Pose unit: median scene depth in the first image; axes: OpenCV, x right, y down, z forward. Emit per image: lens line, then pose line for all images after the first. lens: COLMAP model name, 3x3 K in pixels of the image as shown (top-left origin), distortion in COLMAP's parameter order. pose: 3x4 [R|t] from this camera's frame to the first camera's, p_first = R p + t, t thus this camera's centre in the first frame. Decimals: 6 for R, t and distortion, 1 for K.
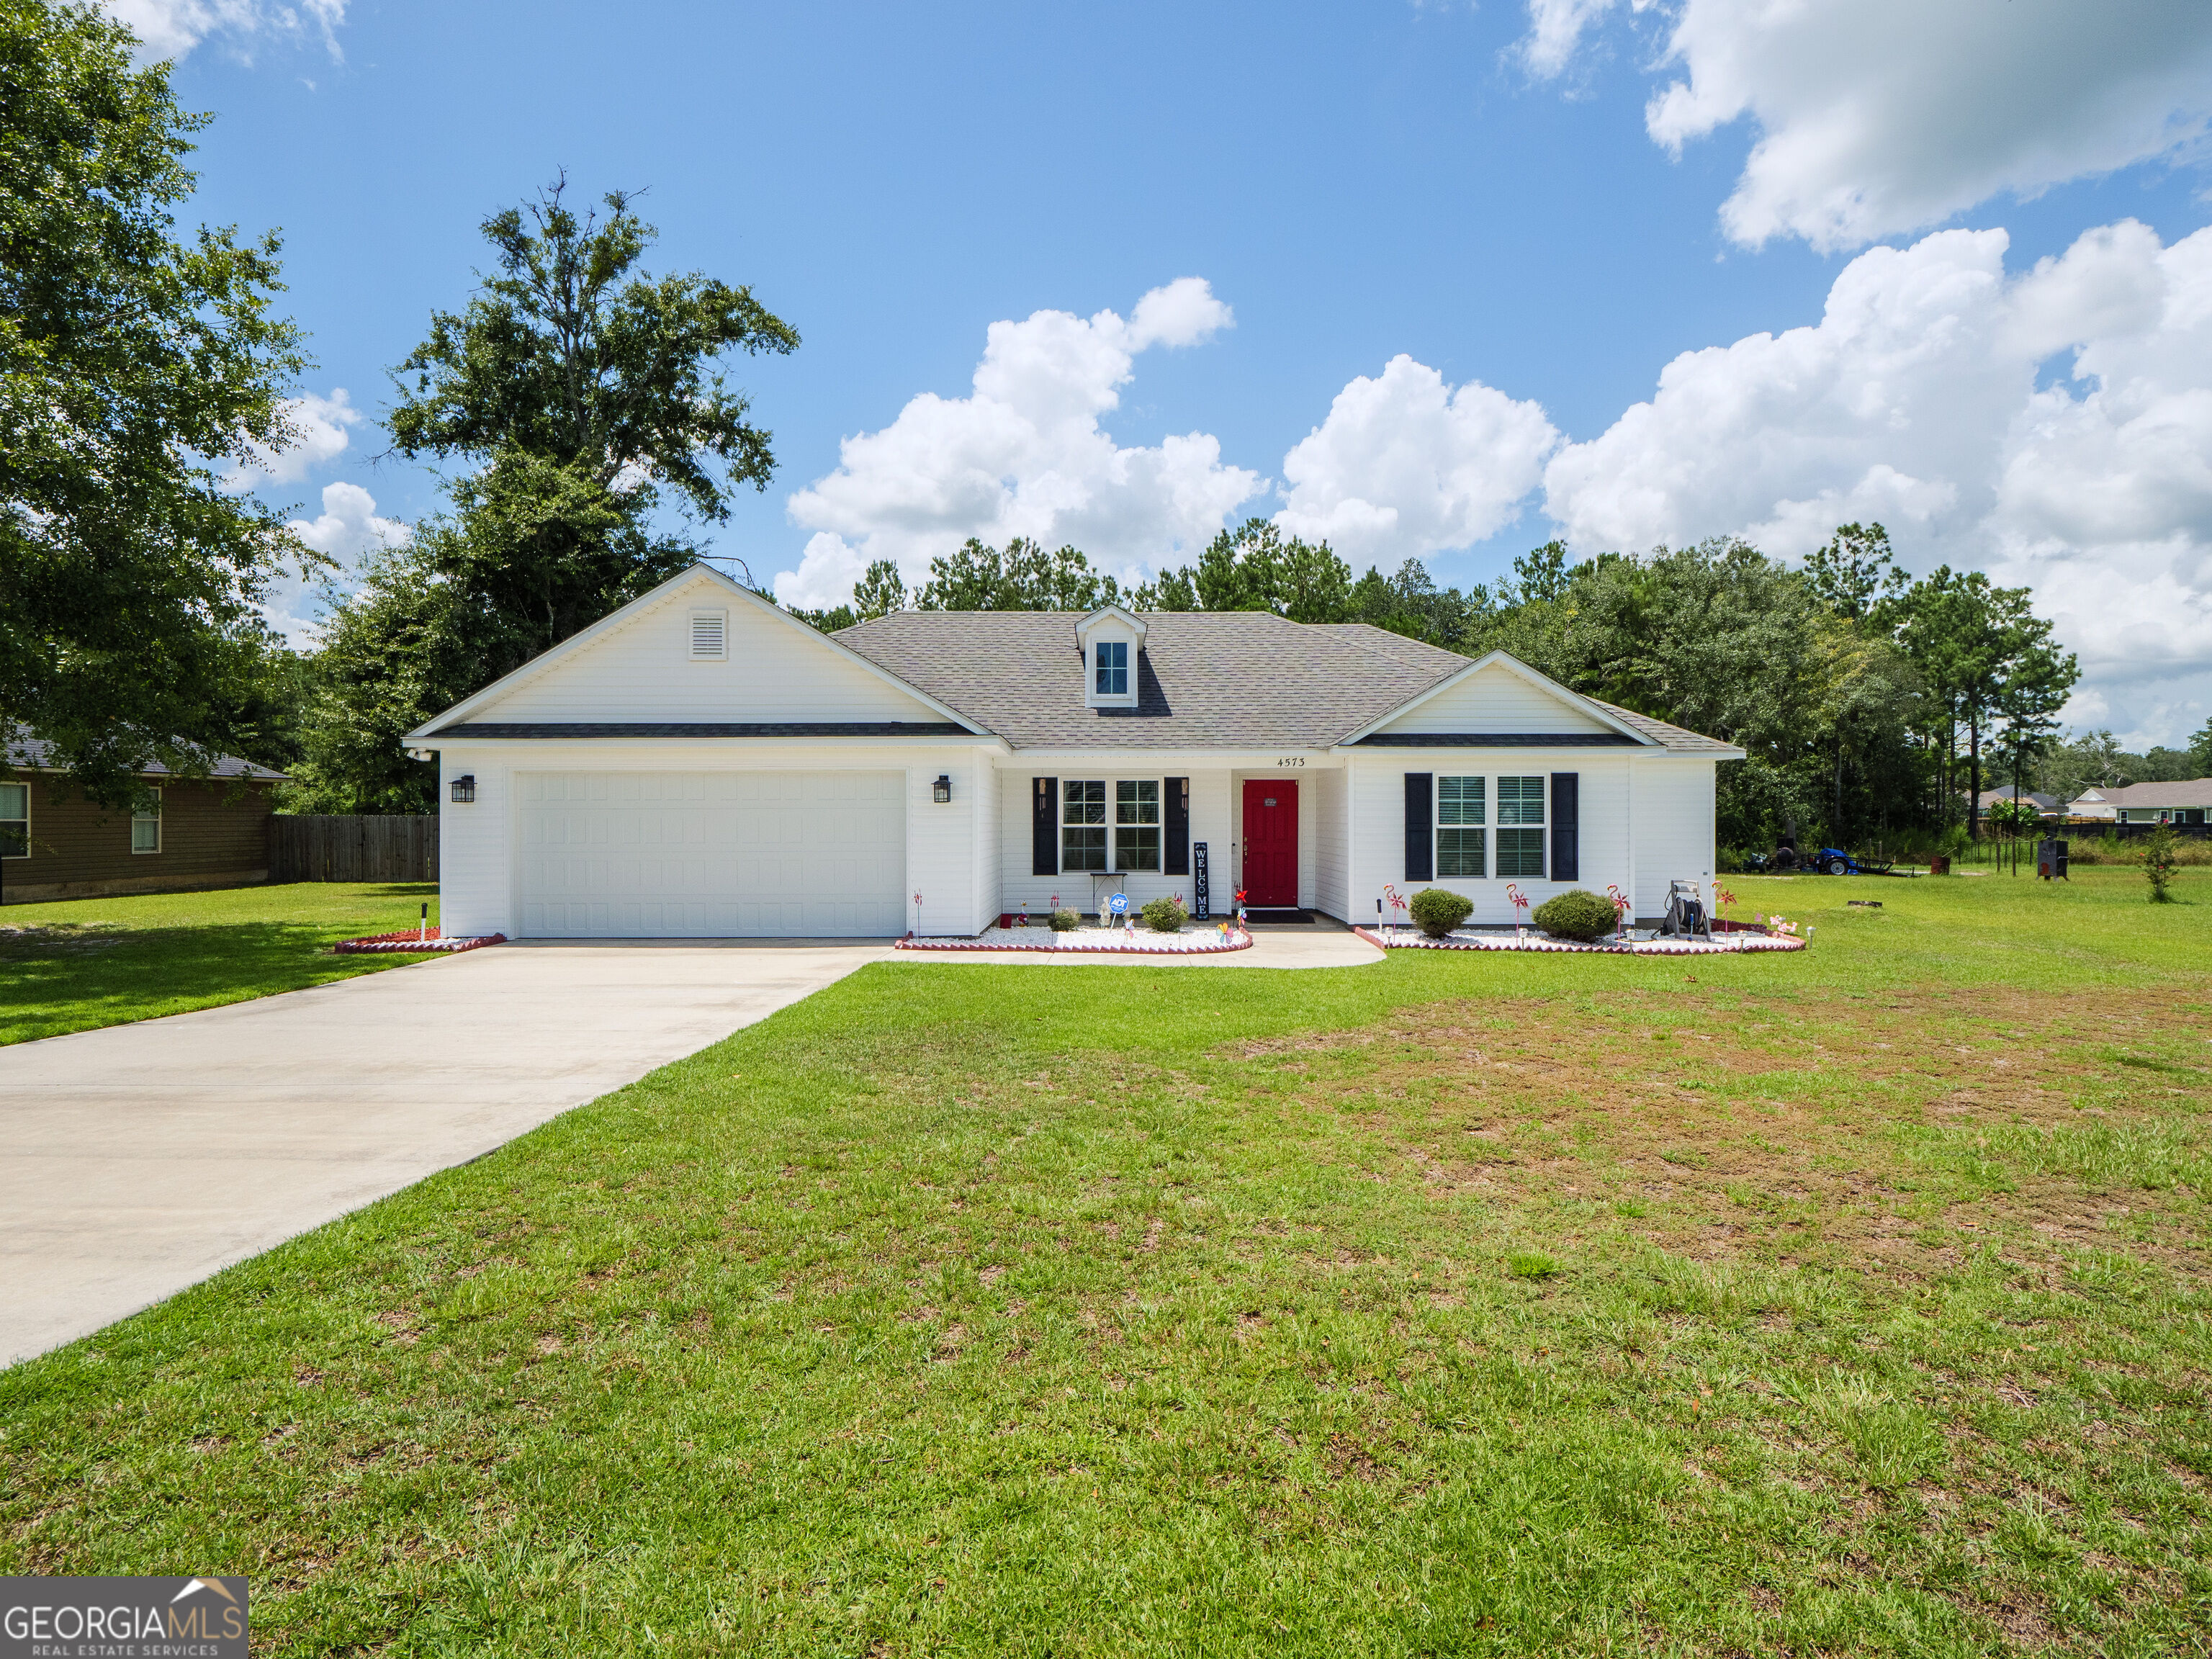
lens RADIAL K [[1095.5, 0, 1112.9], [0, 1095.5, 818.3], [0, 0, 1]] dist [-0.005713, -0.000131]
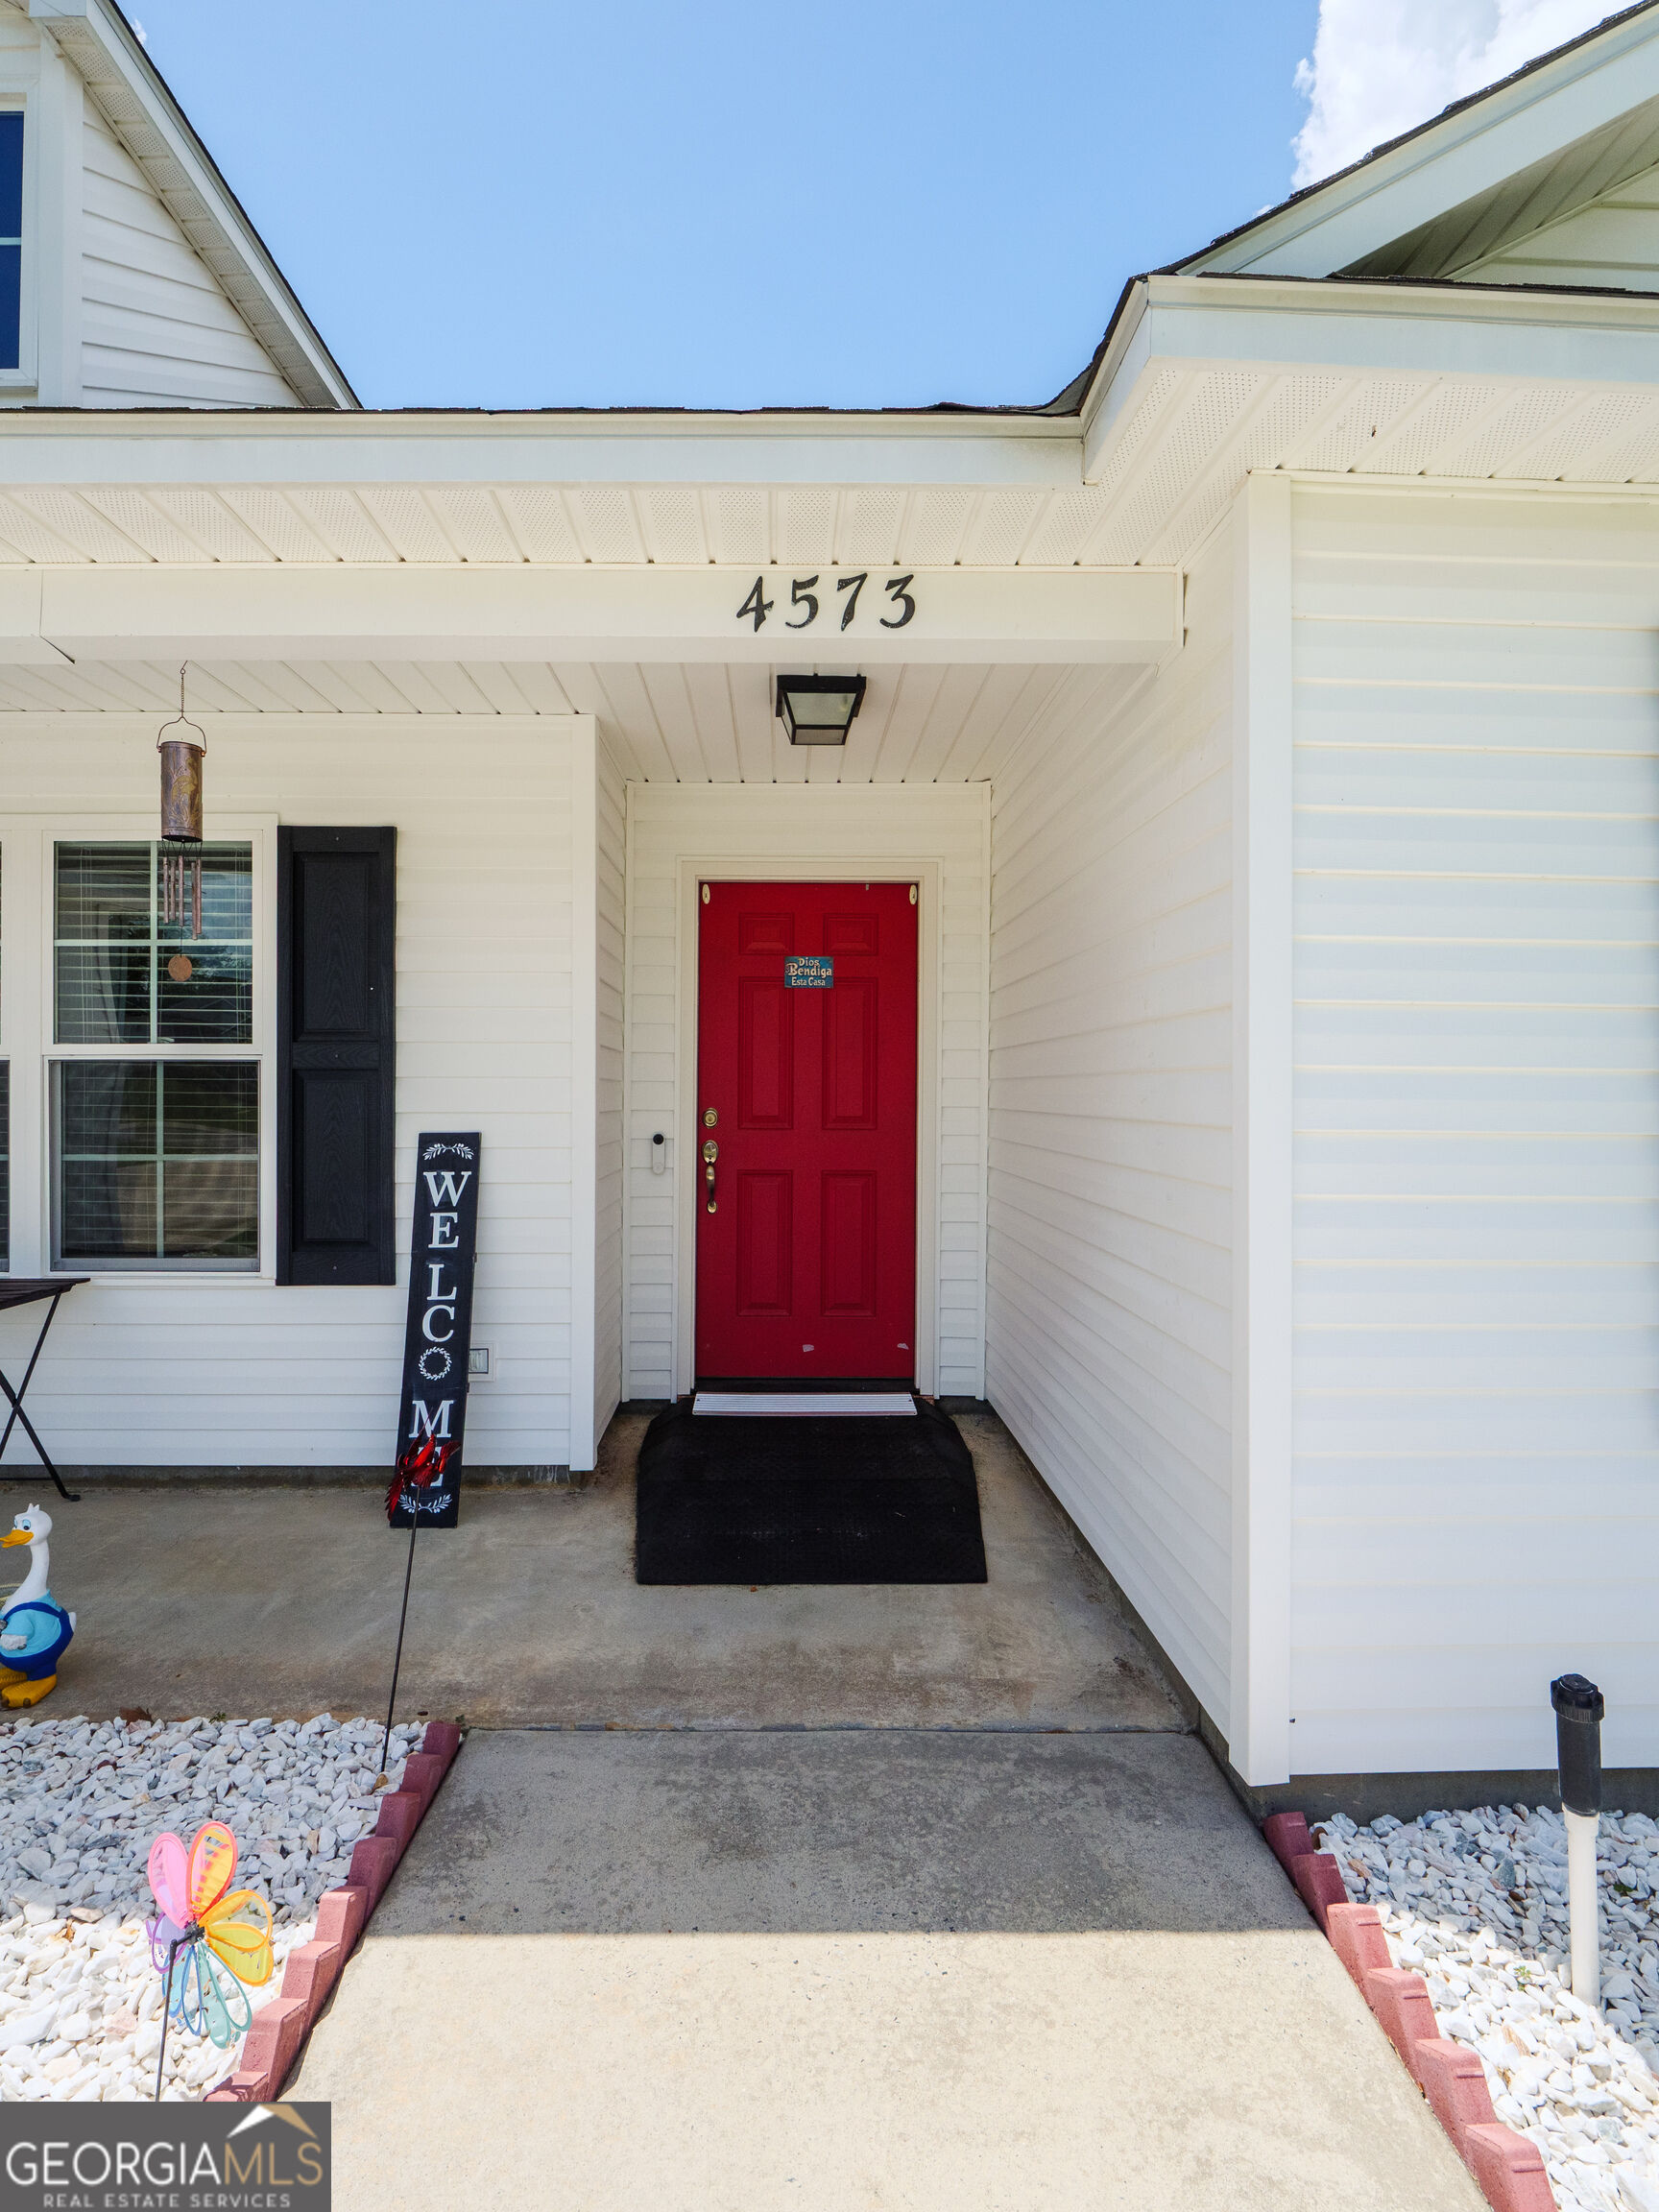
lens RADIAL K [[1095.0, 0, 797.5], [0, 1095.0, 1071.0], [0, 0, 1]] dist [-0.006765, -0.006745]
pose [[0.999910, 0.002128, 0.013268, 0.144697], [-0.001824, 0.999737, -0.022873, 0.014918], [-0.013313, 0.022847, 0.999650, 0.786448]]
